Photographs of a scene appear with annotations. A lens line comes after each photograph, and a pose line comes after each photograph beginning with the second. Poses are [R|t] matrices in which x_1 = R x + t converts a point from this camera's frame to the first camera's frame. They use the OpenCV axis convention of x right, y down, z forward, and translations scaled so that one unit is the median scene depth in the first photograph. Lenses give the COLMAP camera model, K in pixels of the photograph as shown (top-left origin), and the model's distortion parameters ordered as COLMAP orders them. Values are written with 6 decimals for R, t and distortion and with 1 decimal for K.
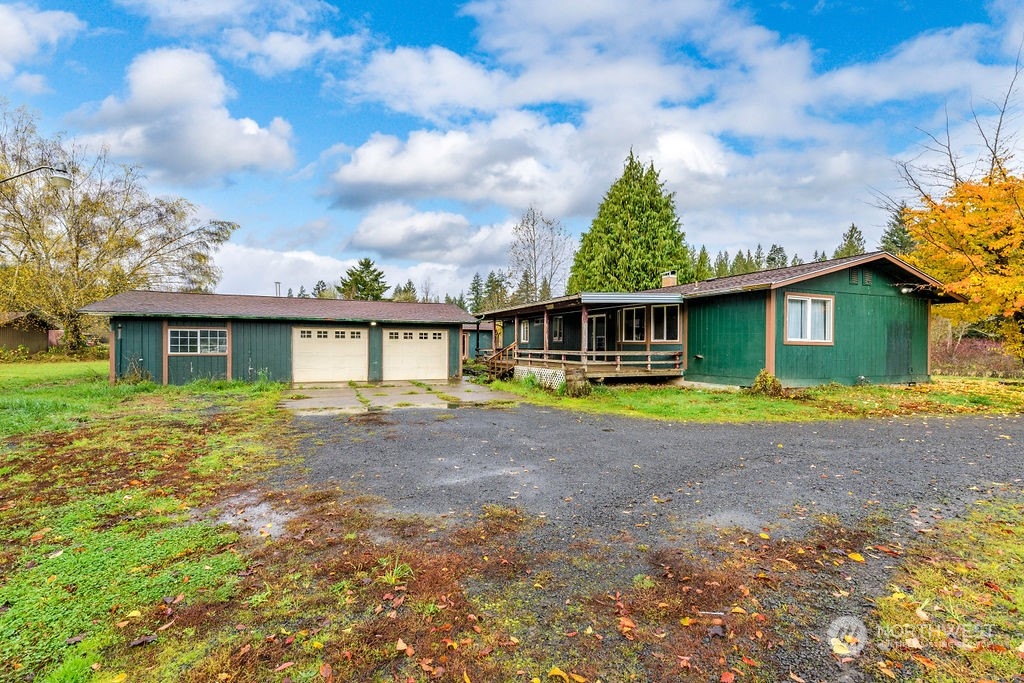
lens RADIAL K [[444.4, 0, 508.4], [0, 444.4, 347.9], [0, 0, 1]] dist [0.000924, -0.000243]
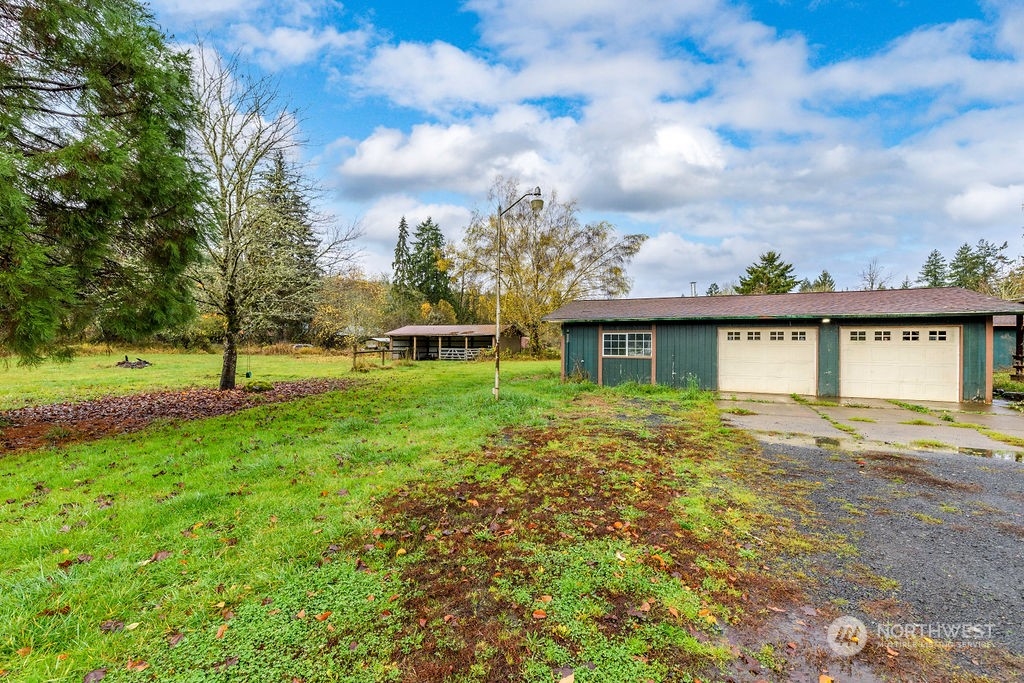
lens RADIAL K [[444.4, 0, 508.4], [0, 444.4, 347.9], [0, 0, 1]] dist [0.000924, -0.000243]
pose [[0.676786, 0.002718, -0.736175, -0.117858], [-0.009976, 0.999935, -0.005479, 0.001399], [0.736113, 0.011052, 0.676769, 0.098793]]
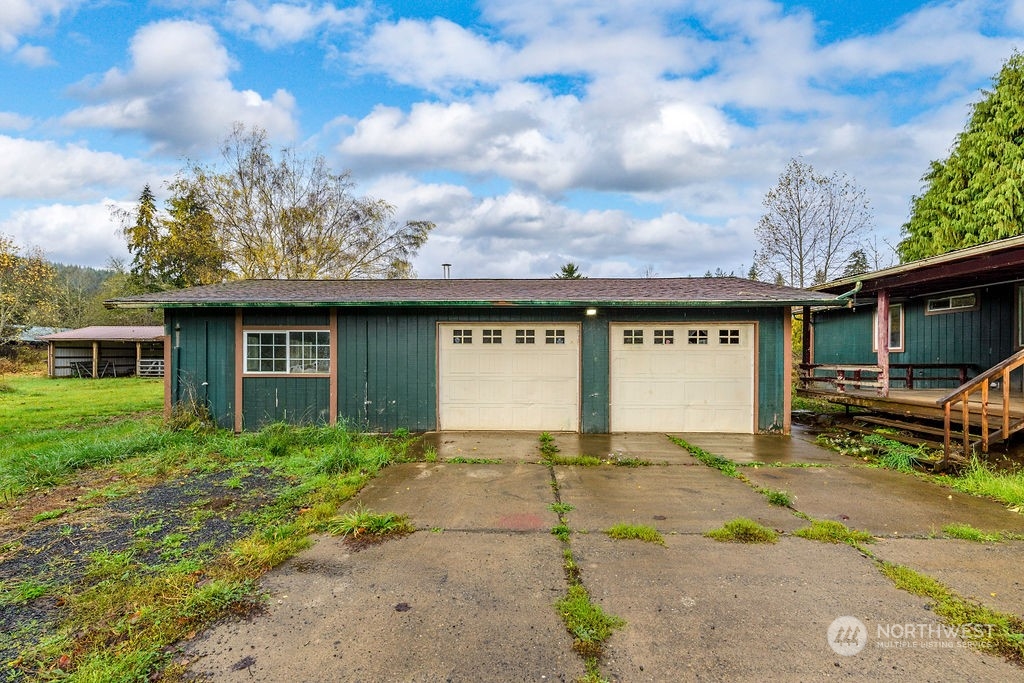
lens RADIAL K [[454.4, 0, 511.8], [0, 454.4, 357.3], [0, 0, 1]] dist [0.002913, 0.000447]
pose [[0.906863, -0.002805, -0.421417, -0.184828], [0.000281, 0.999982, -0.006051, -0.003685], [0.421426, 0.005369, 0.906847, 0.551370]]
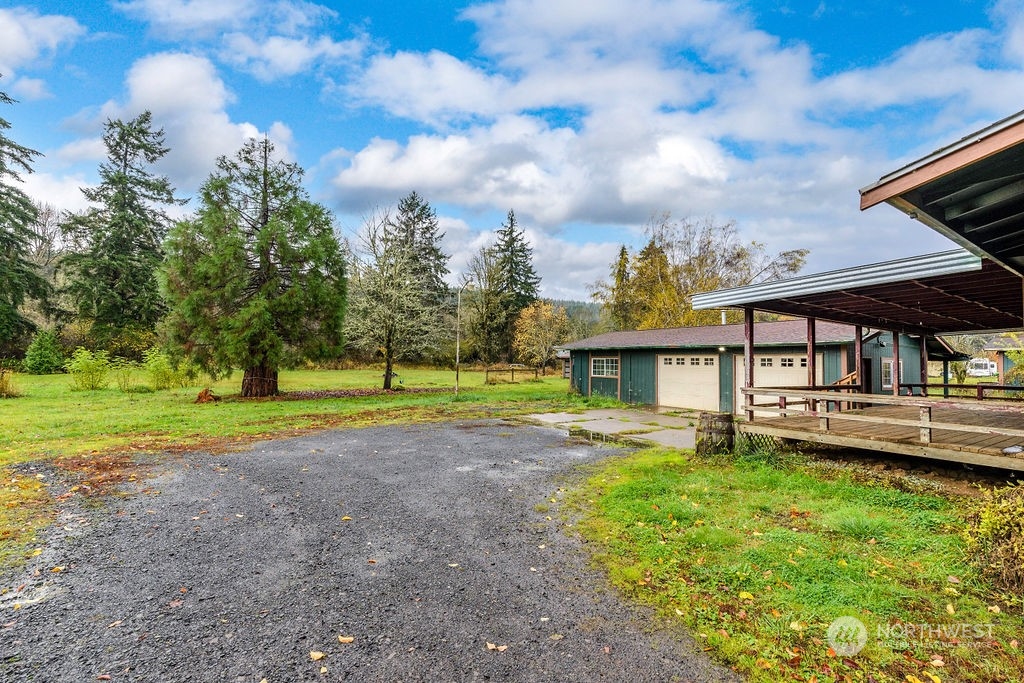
lens RADIAL K [[444.4, 0, 508.4], [0, 444.4, 347.9], [0, 0, 1]] dist [0.000924, -0.000243]
pose [[0.183538, -0.036372, -0.982339, 0.519394], [-0.026016, 0.998785, -0.041842, -0.008267], [0.982668, 0.033236, 0.182369, 0.429849]]
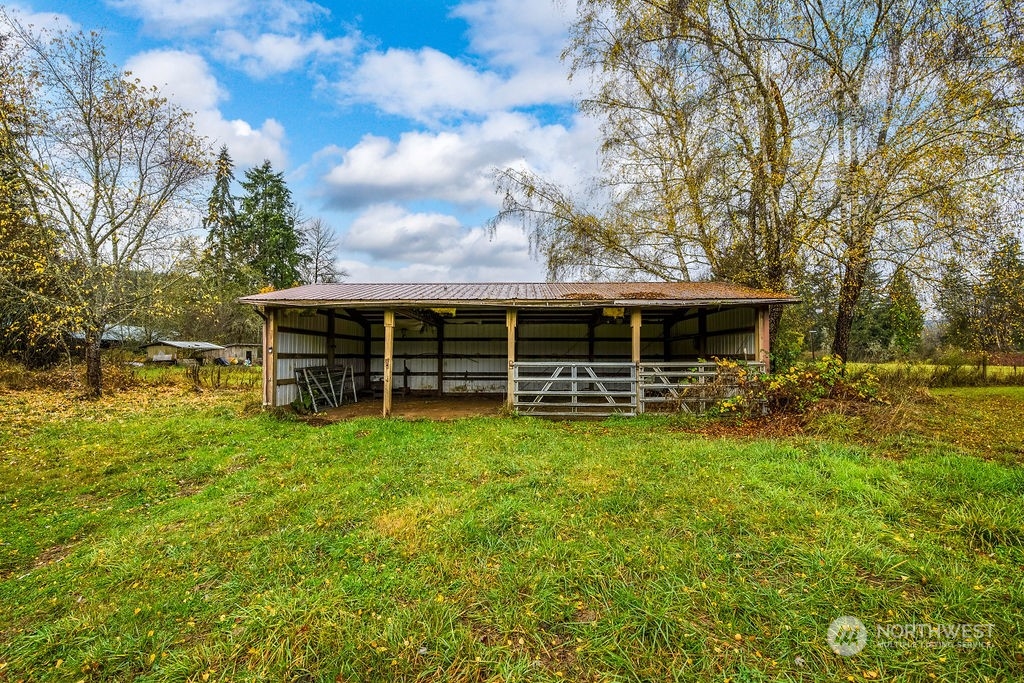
lens RADIAL K [[462.1, 0, 512.0], [0, 462.1, 341.5], [0, 0, 1]] dist [-0.001668, -0.000237]
pose [[0.891283, -0.020069, -0.453003, -2.043094], [0.000436, 0.999058, -0.043402, -0.006873], [0.453447, 0.038486, 0.890452, 0.998875]]
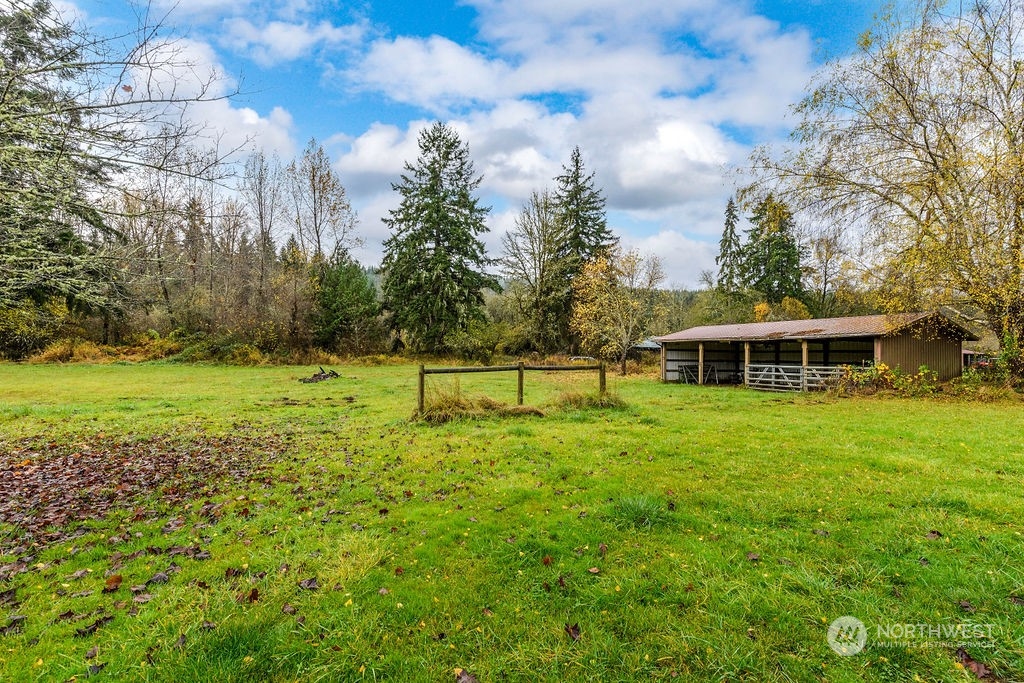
lens RADIAL K [[444.4, 0, 508.4], [0, 444.4, 347.9], [0, 0, 1]] dist [0.000924, -0.000243]
pose [[0.012723, -0.024106, -0.999628, -0.950459], [-0.023047, 0.999437, -0.024394, -0.006862], [0.999653, 0.023348, 0.012160, 0.821513]]
